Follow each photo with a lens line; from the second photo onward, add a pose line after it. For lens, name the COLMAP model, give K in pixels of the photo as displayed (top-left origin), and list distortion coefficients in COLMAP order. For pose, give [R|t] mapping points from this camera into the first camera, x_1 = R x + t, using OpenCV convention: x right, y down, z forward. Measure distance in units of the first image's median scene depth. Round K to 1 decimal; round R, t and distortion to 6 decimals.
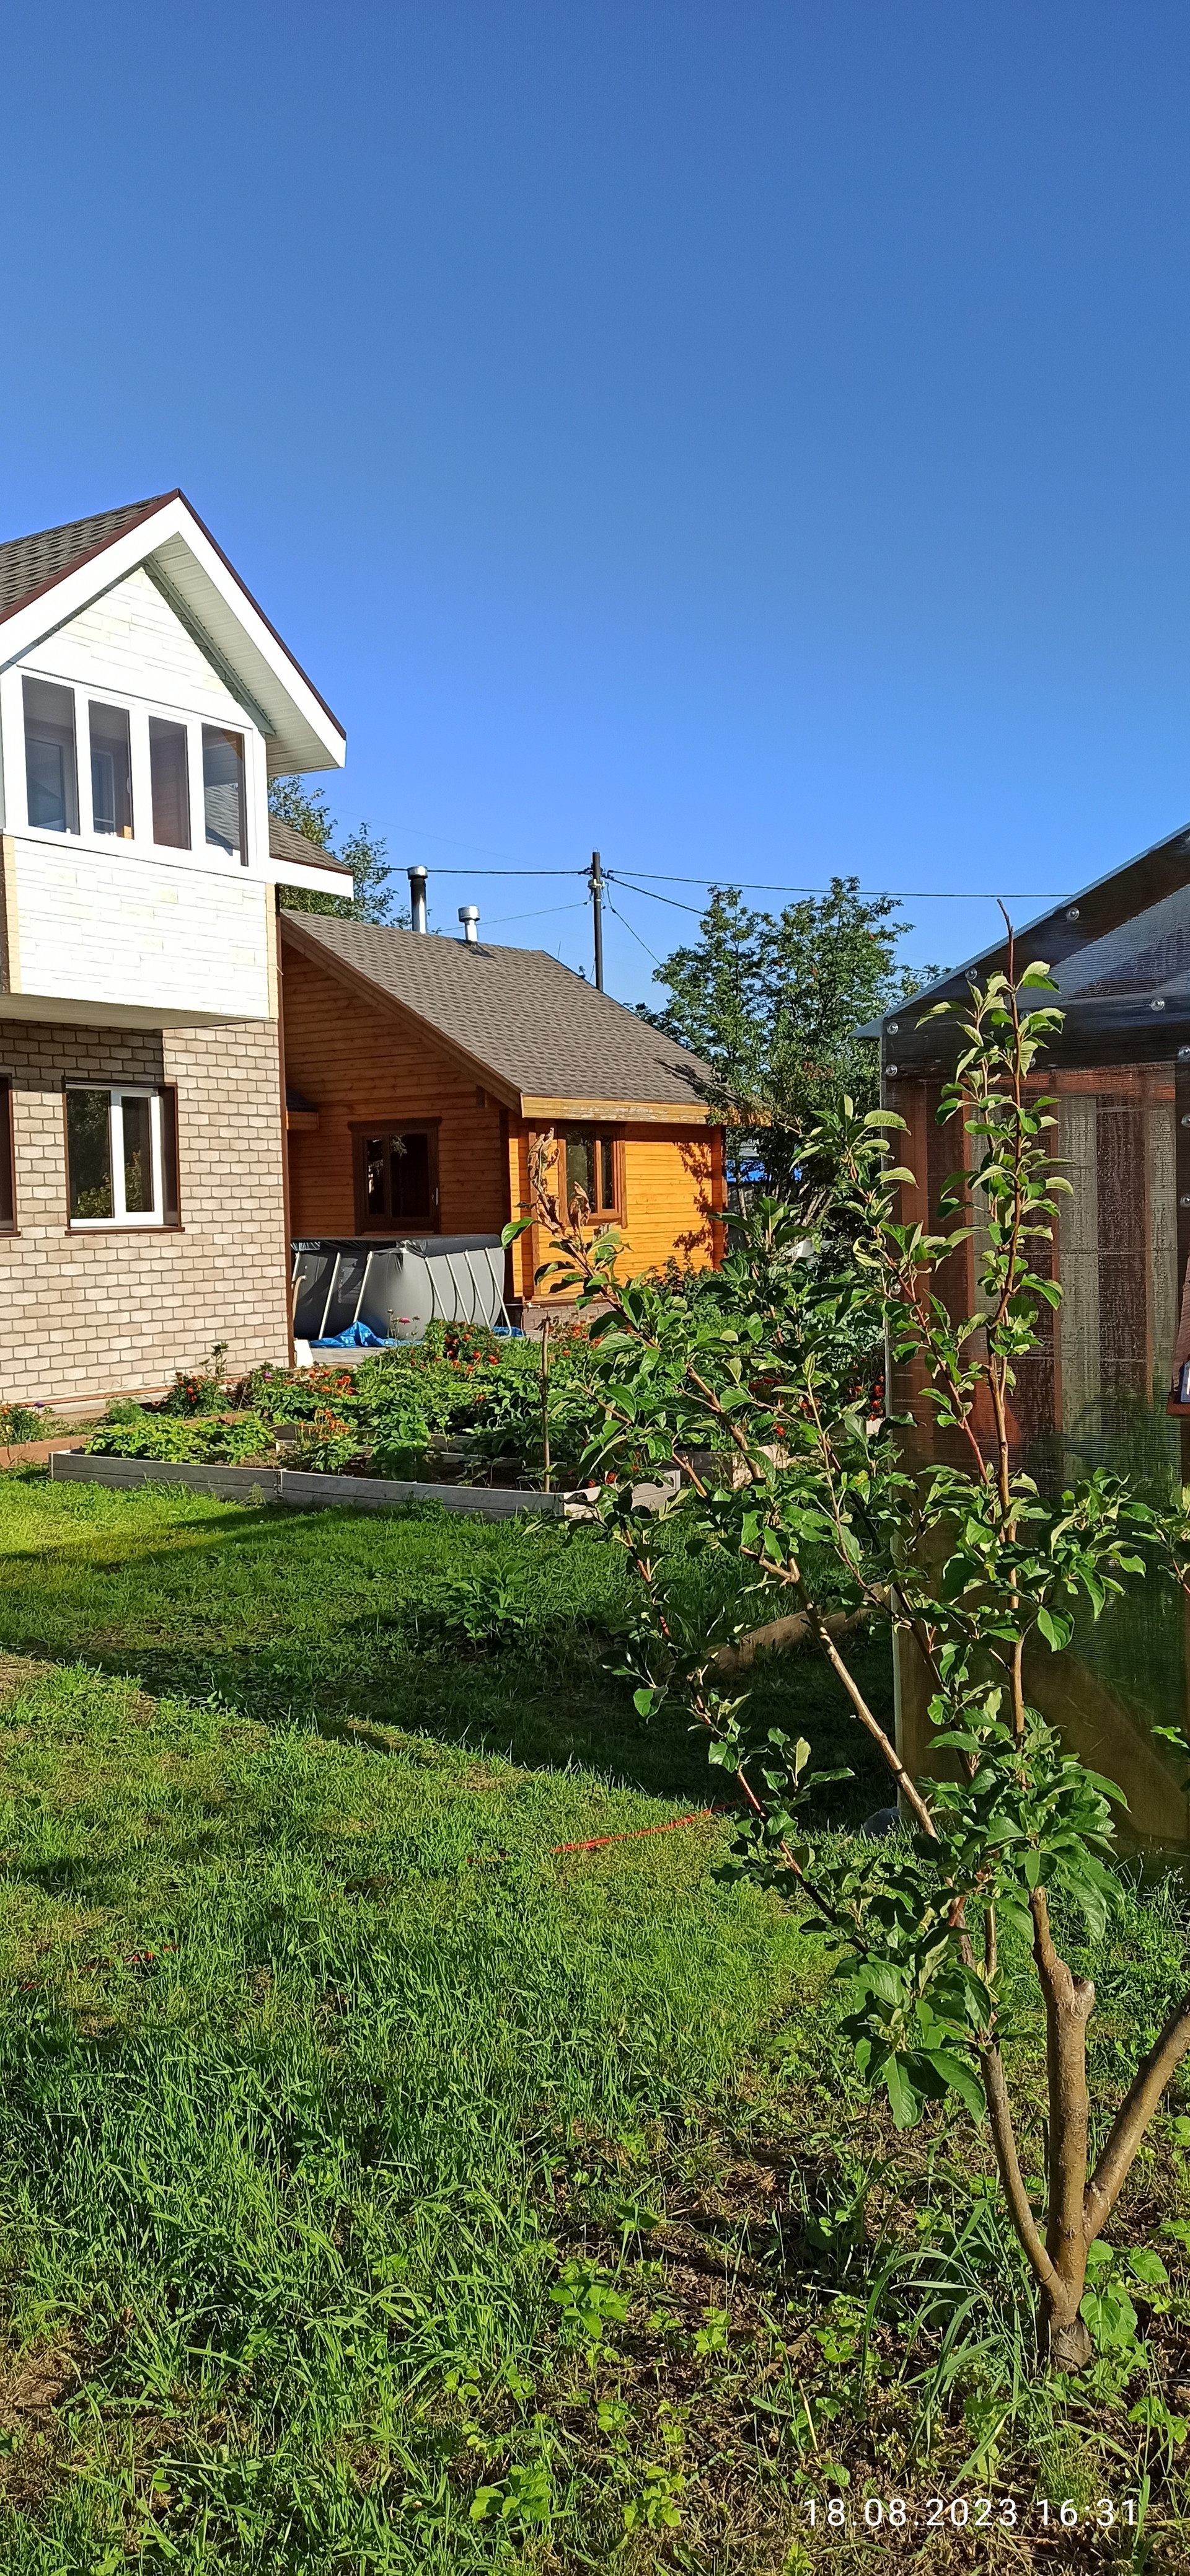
lens RADIAL K [[1887.2, 0, 592.3], [0, 1887.2, 1280.5], [0, 0, 1]] dist [0.077955, -0.068847]
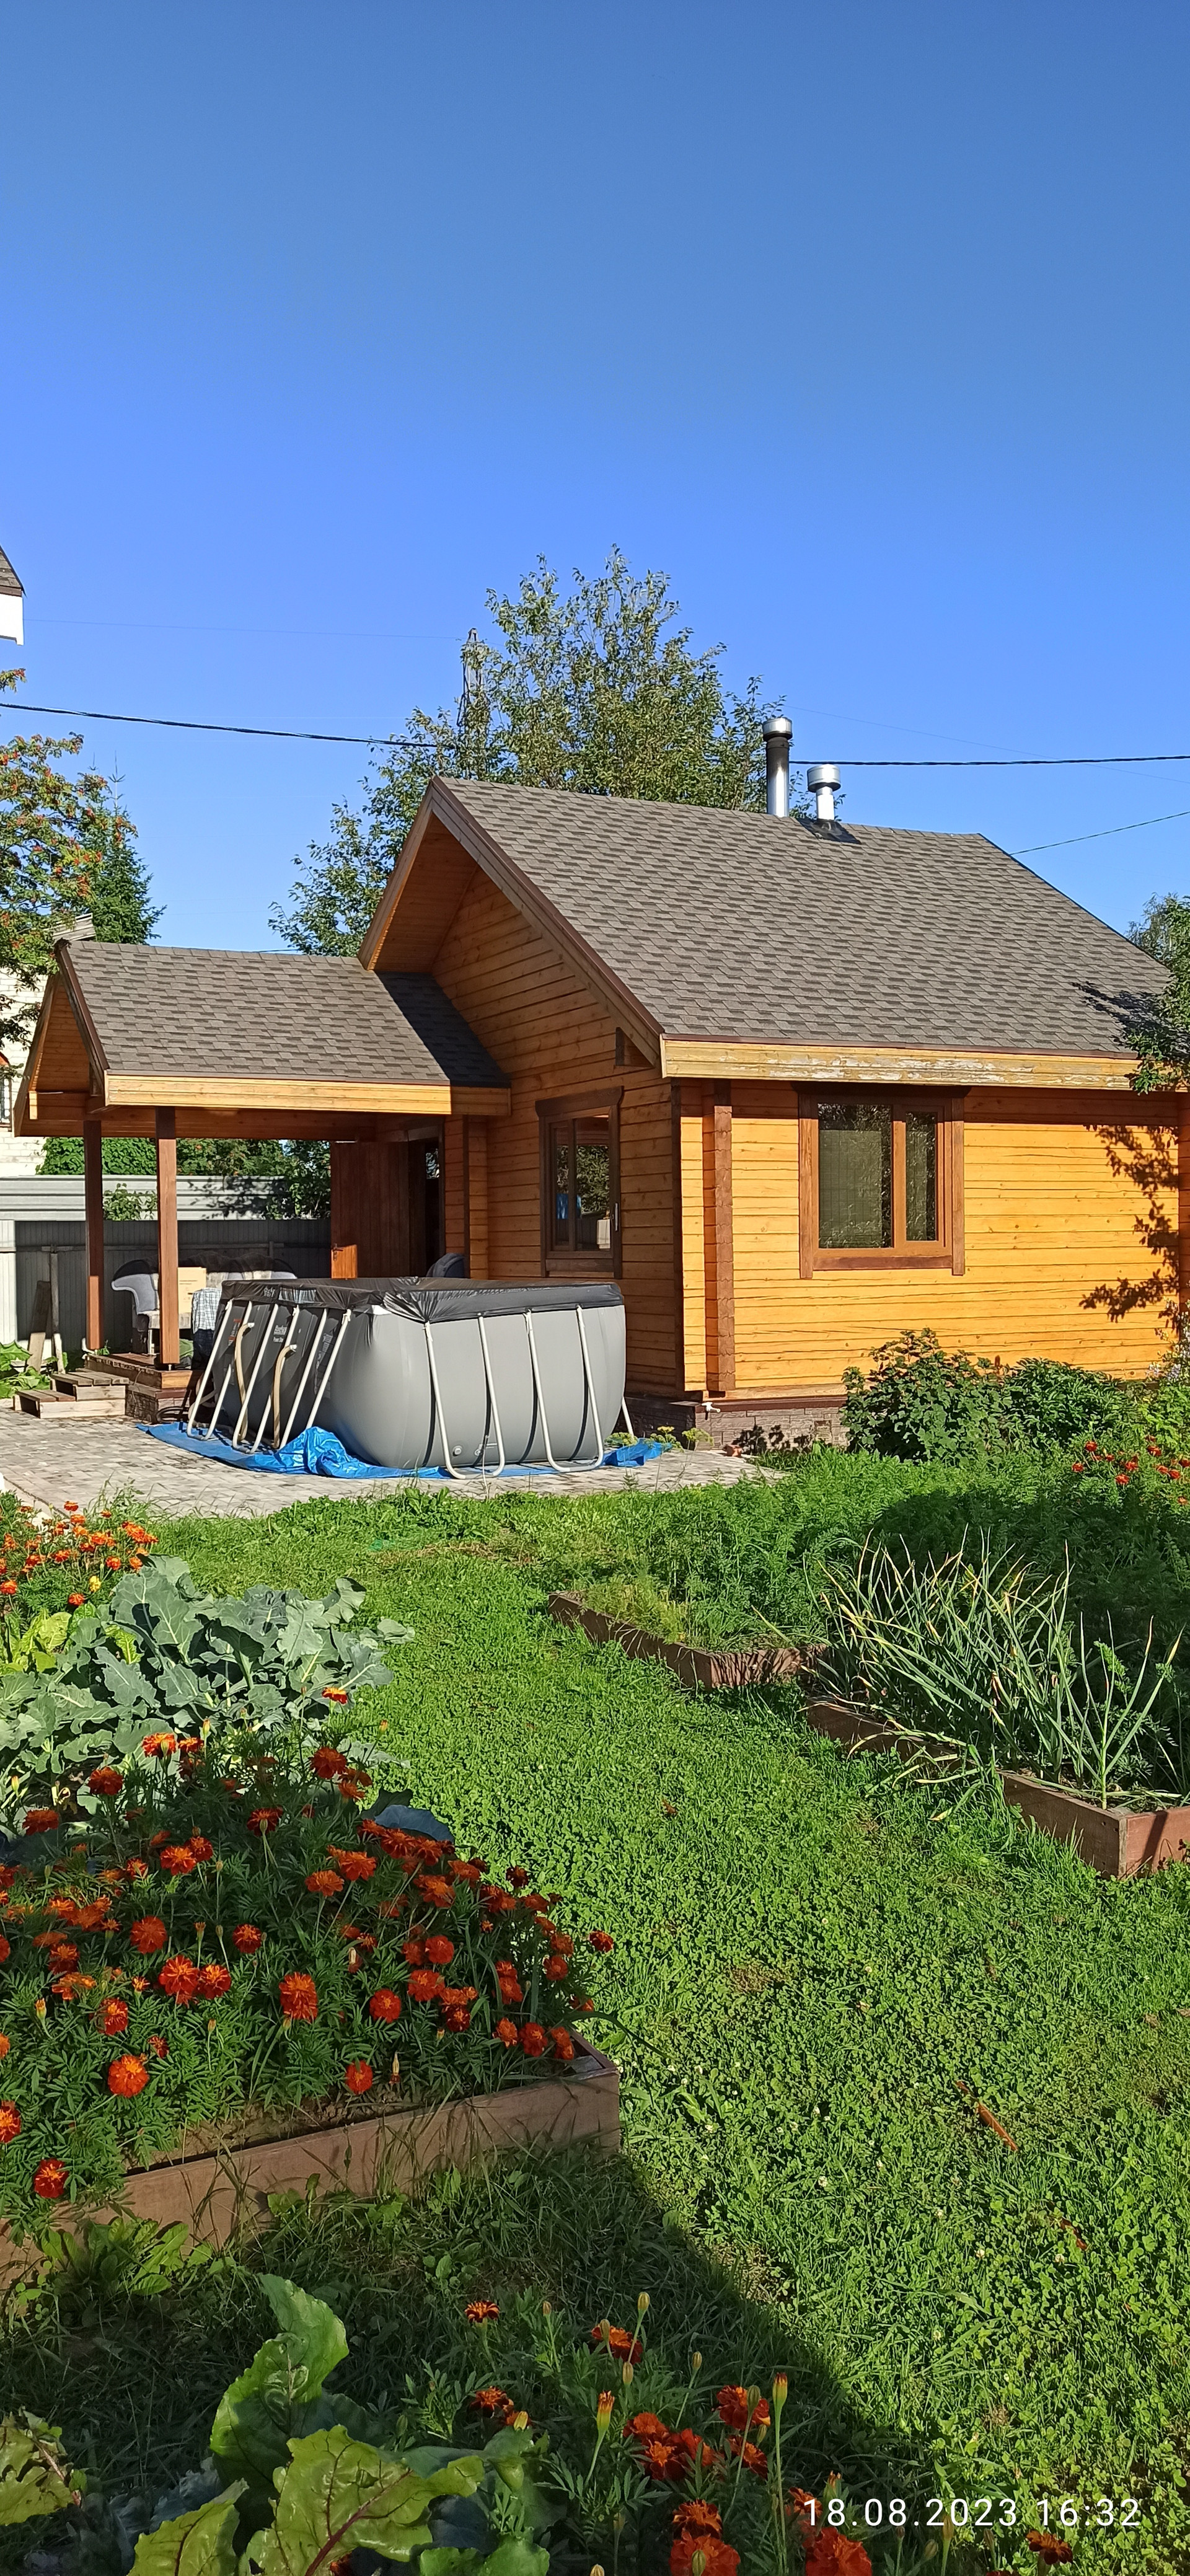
lens RADIAL K [[1887.2, 0, 592.3], [0, 1887.2, 1280.5], [0, 0, 1]] dist [0.077955, -0.068847]
pose [[0.885367, 0.020231, -0.464453, 0.275838], [-0.025782, 0.999652, -0.005603, -0.029117], [0.464177, 0.016936, 0.885580, 0.651614]]
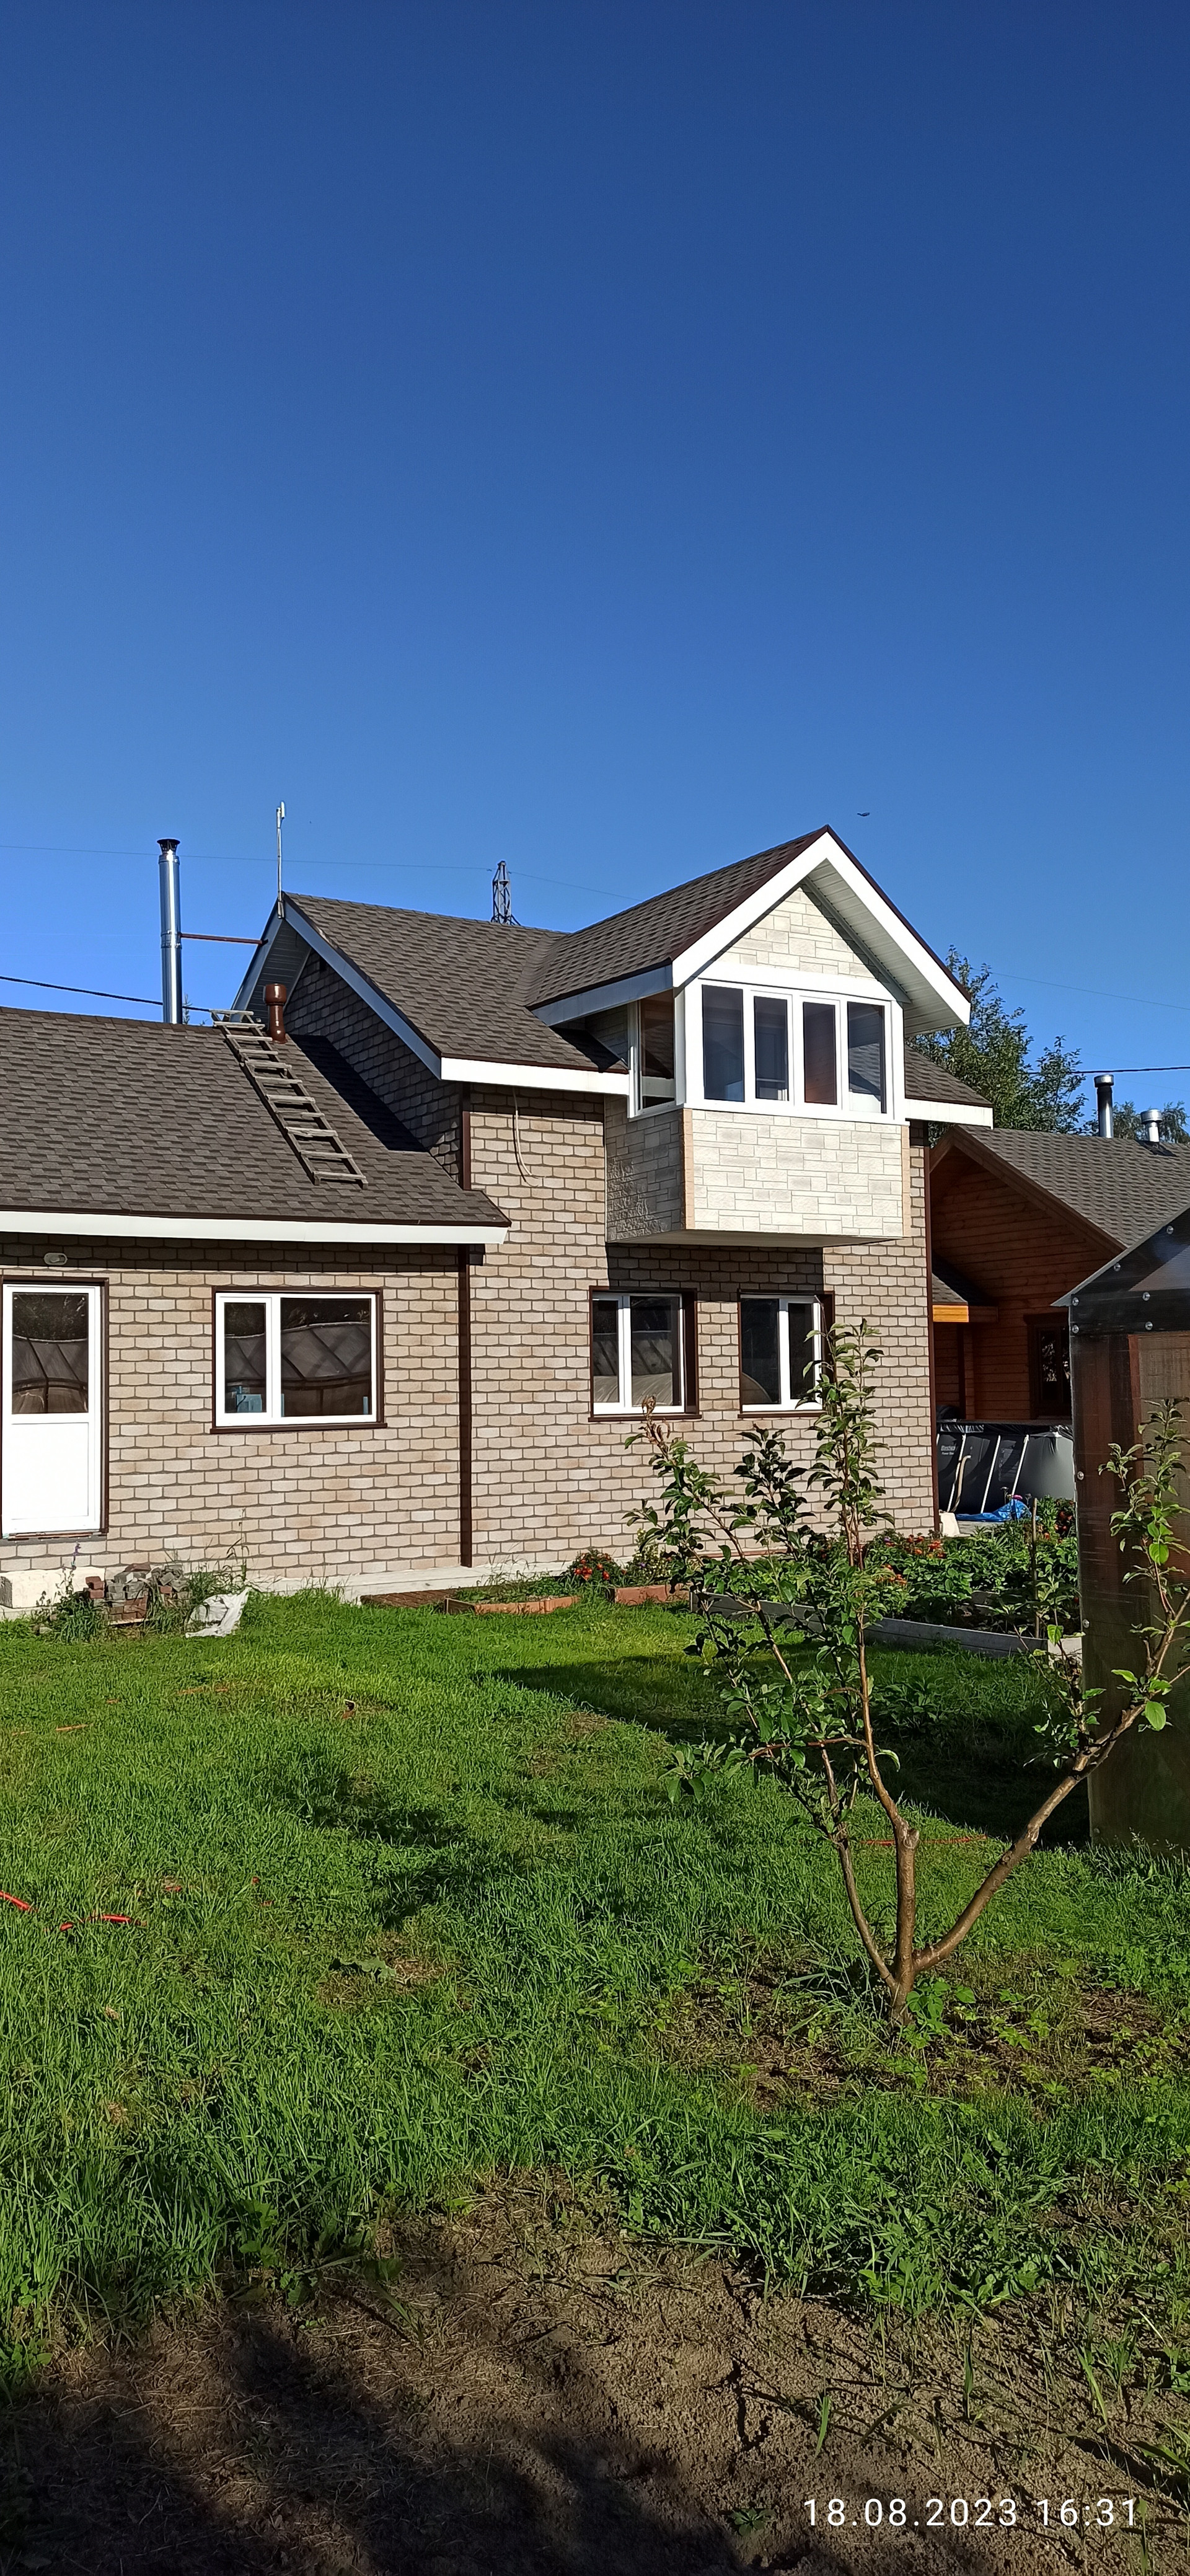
lens RADIAL K [[1887.2, 0, 592.3], [0, 1887.2, 1280.5], [0, 0, 1]] dist [0.077955, -0.068847]
pose [[0.917827, -0.015396, -0.396681, 0.113264], [-0.021421, 0.995871, -0.088216, -0.002565], [0.396402, 0.089464, 0.913708, -0.148495]]
